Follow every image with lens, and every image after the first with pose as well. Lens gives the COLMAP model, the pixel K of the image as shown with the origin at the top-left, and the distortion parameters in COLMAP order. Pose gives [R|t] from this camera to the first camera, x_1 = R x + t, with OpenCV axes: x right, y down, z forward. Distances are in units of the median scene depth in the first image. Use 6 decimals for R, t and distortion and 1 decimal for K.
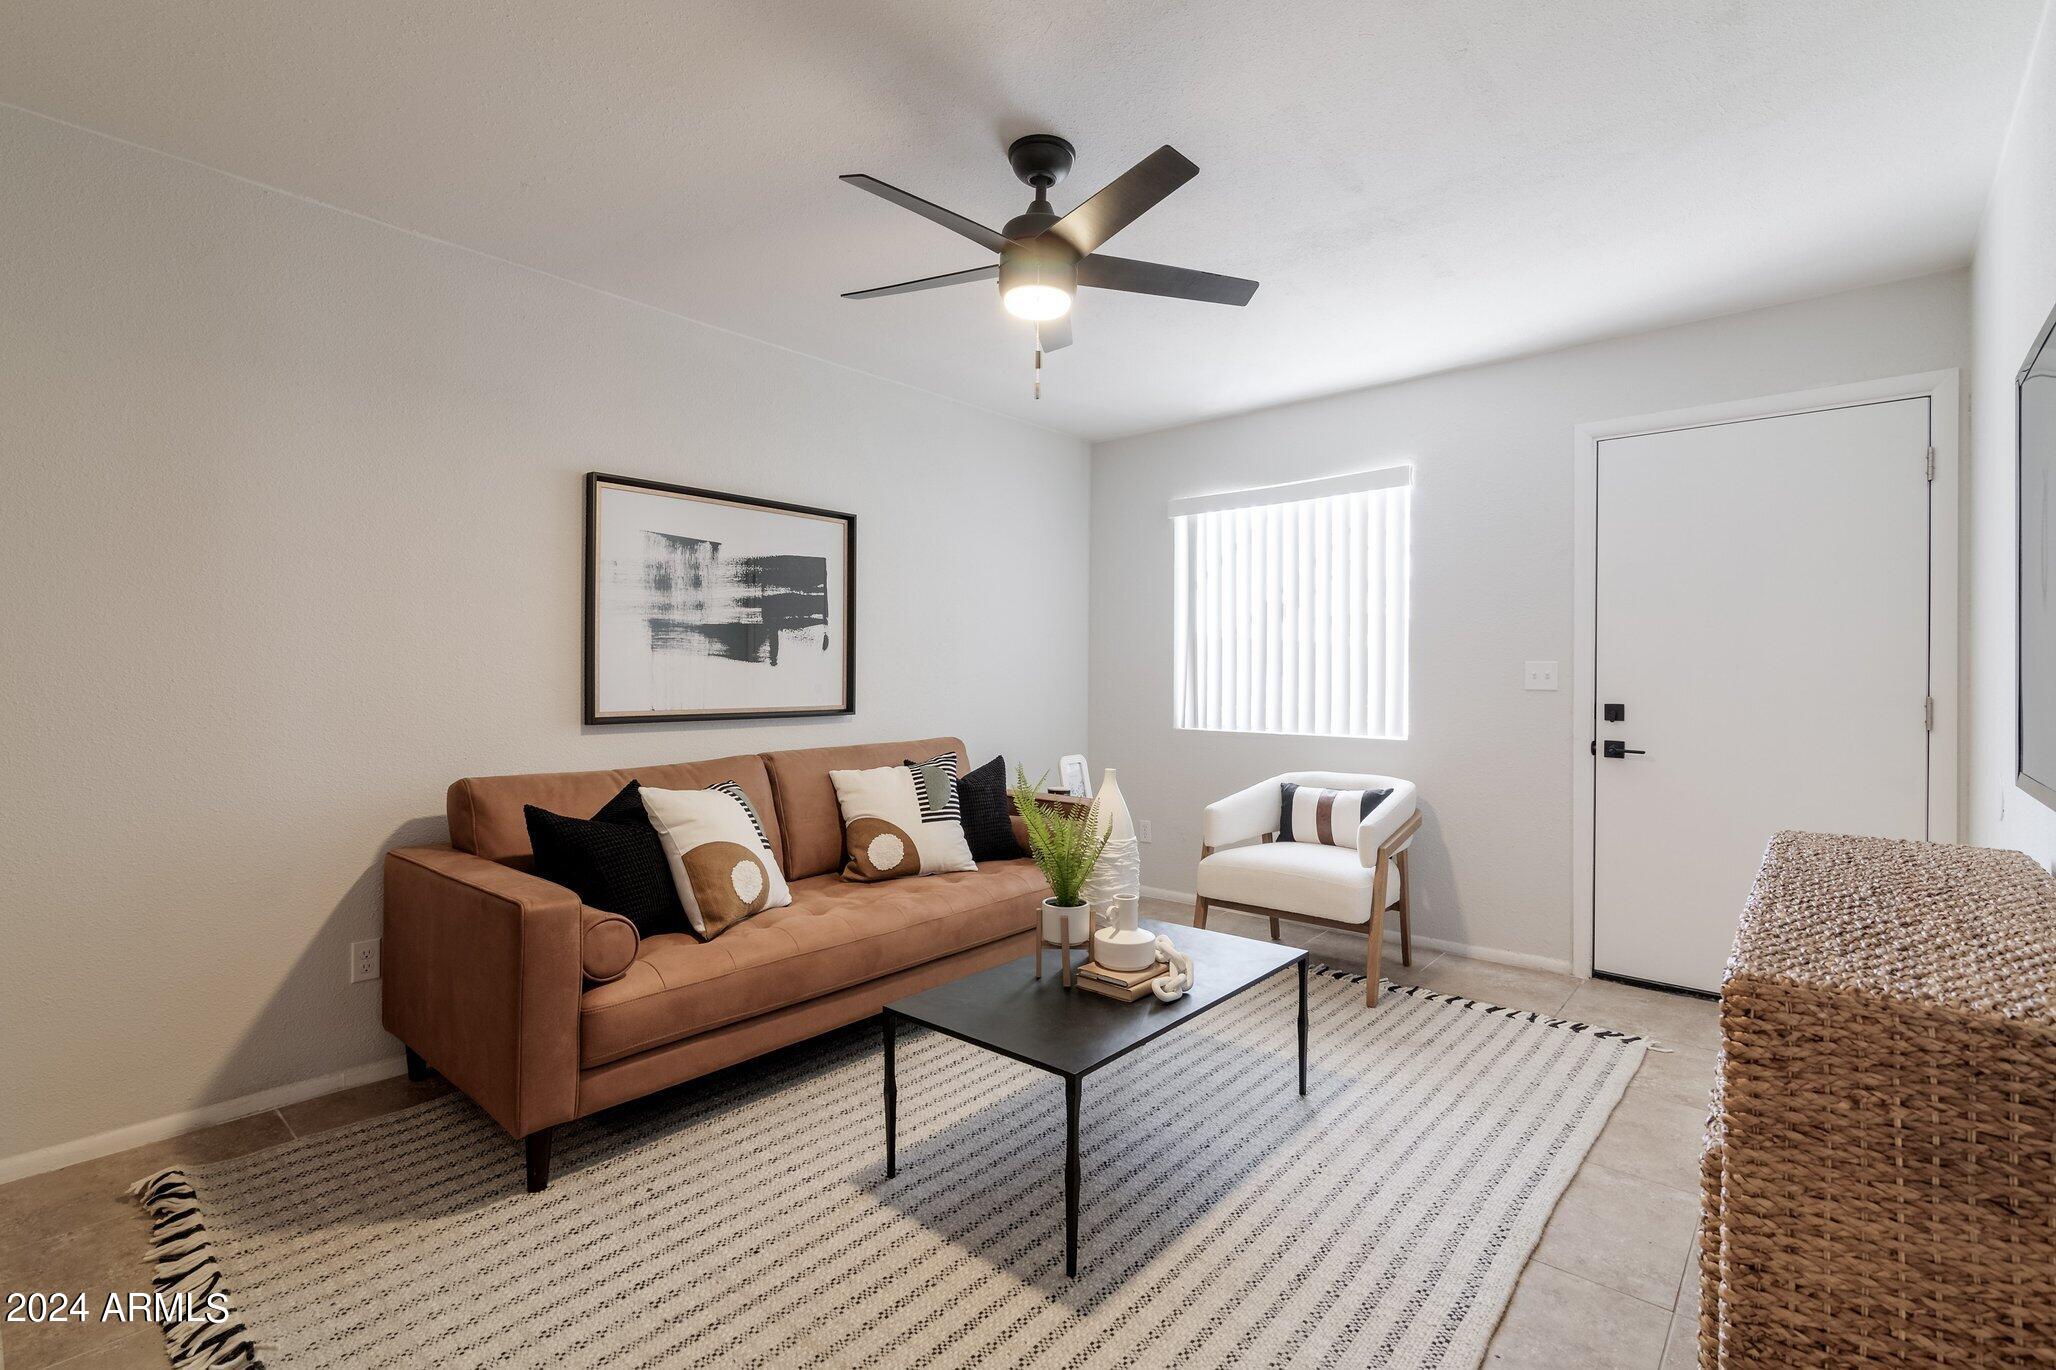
lens RADIAL K [[938.5, 0, 1023.6], [0, 938.5, 672.8], [0, 0, 1]] dist [-0.000345, 0.000130]
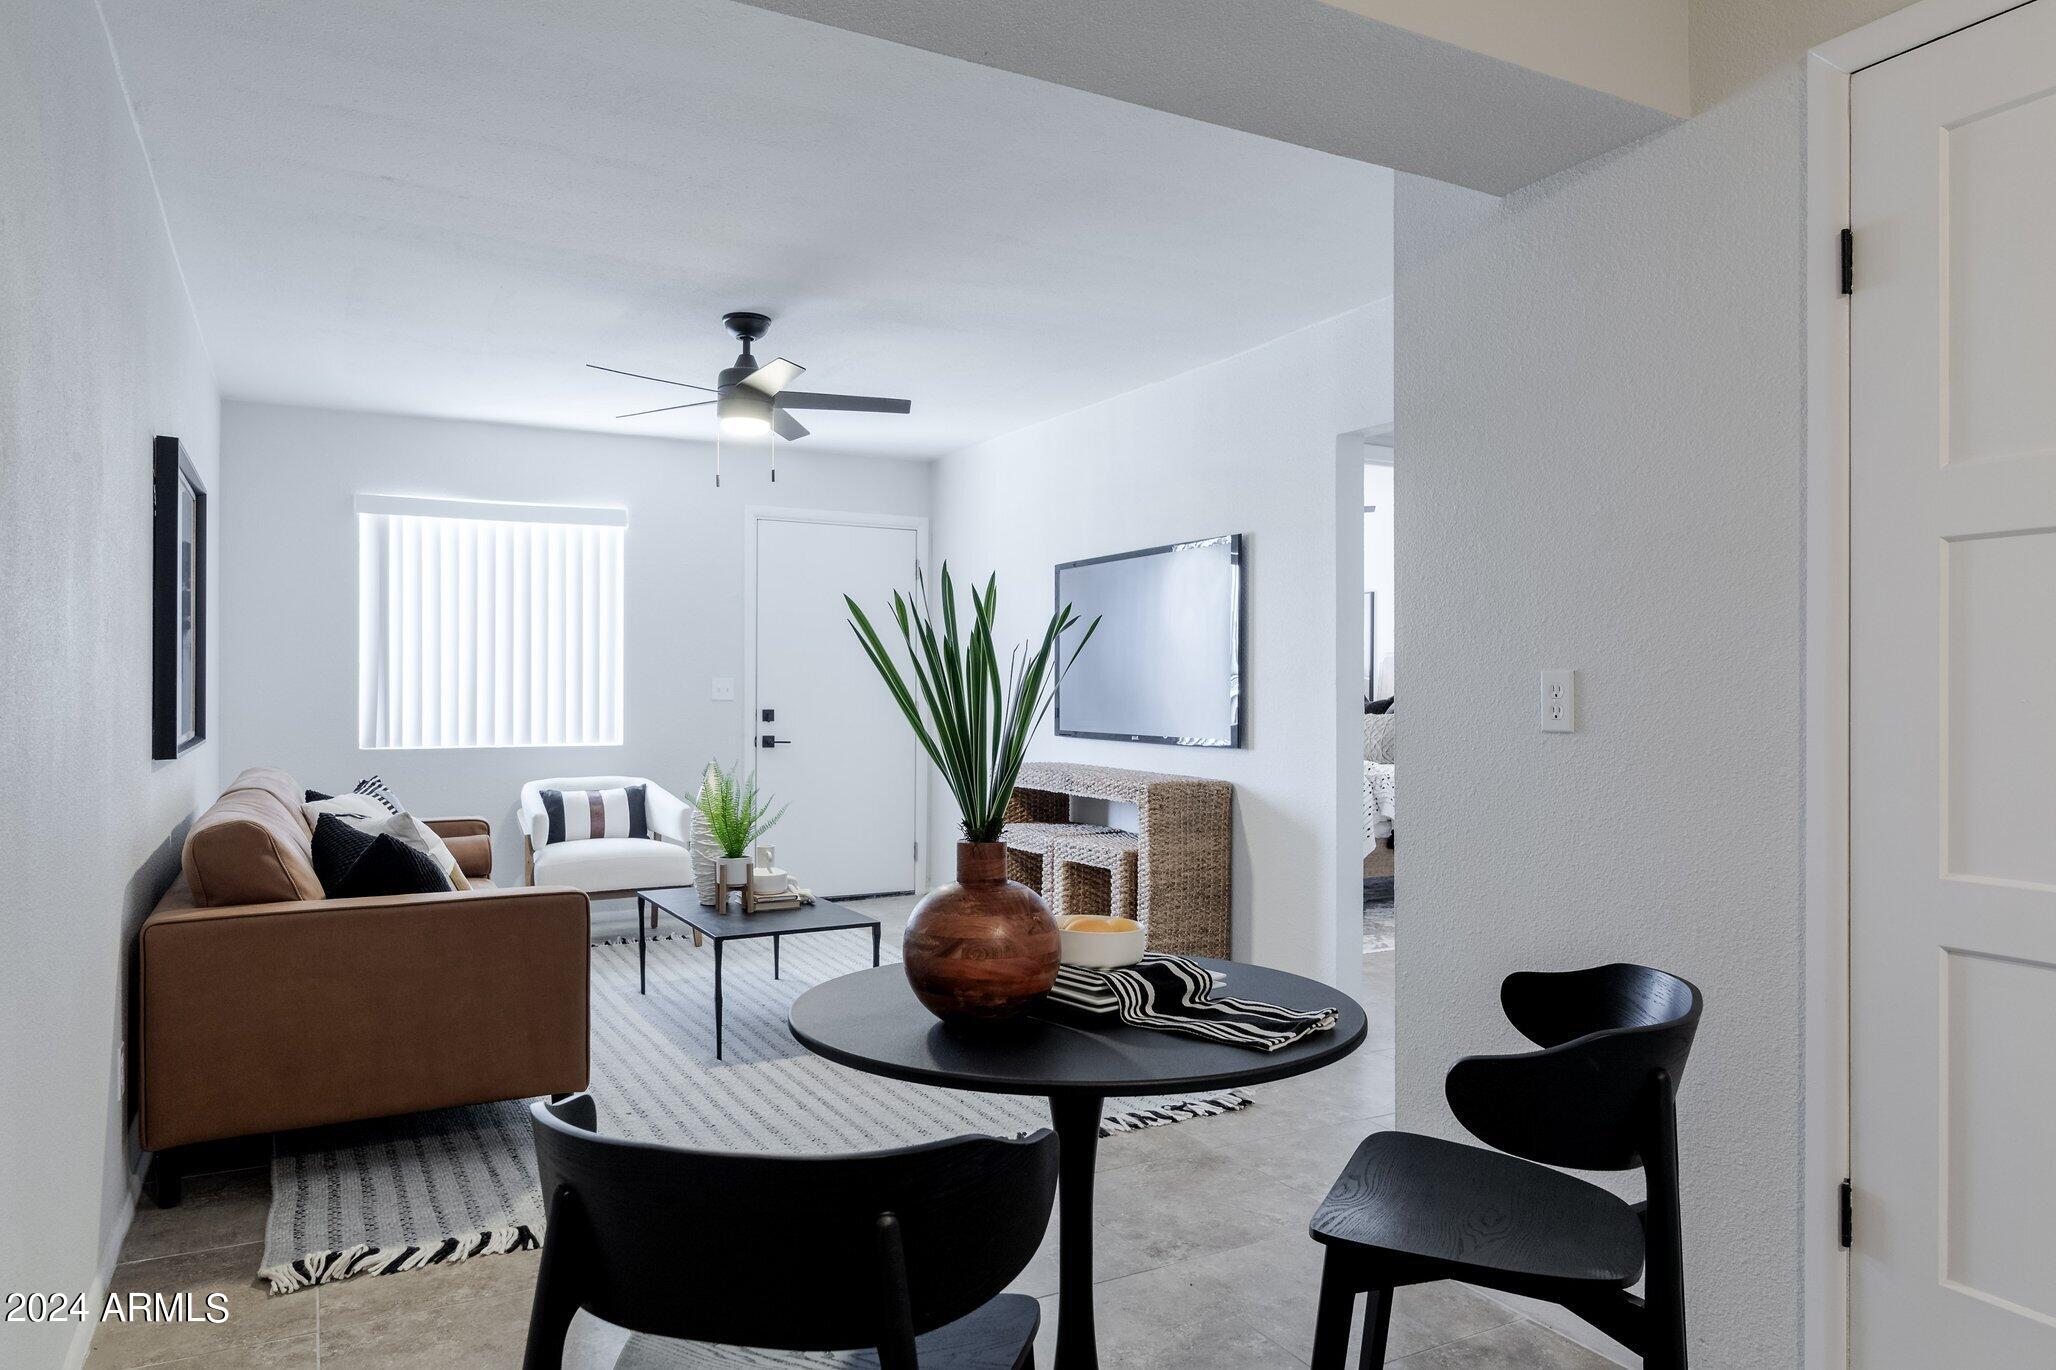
lens RADIAL K [[1354.0, 0, 1028.0], [0, 1354.0, 685.0], [0, 0, 1]] dist [0.000865, 0.000070]
pose [[0.338497, -0.001385, 0.940967, -1.017594], [-0.001842, 0.999996, 0.002135, -0.007427], [-0.940966, -0.002456, 0.338493, -0.048560]]
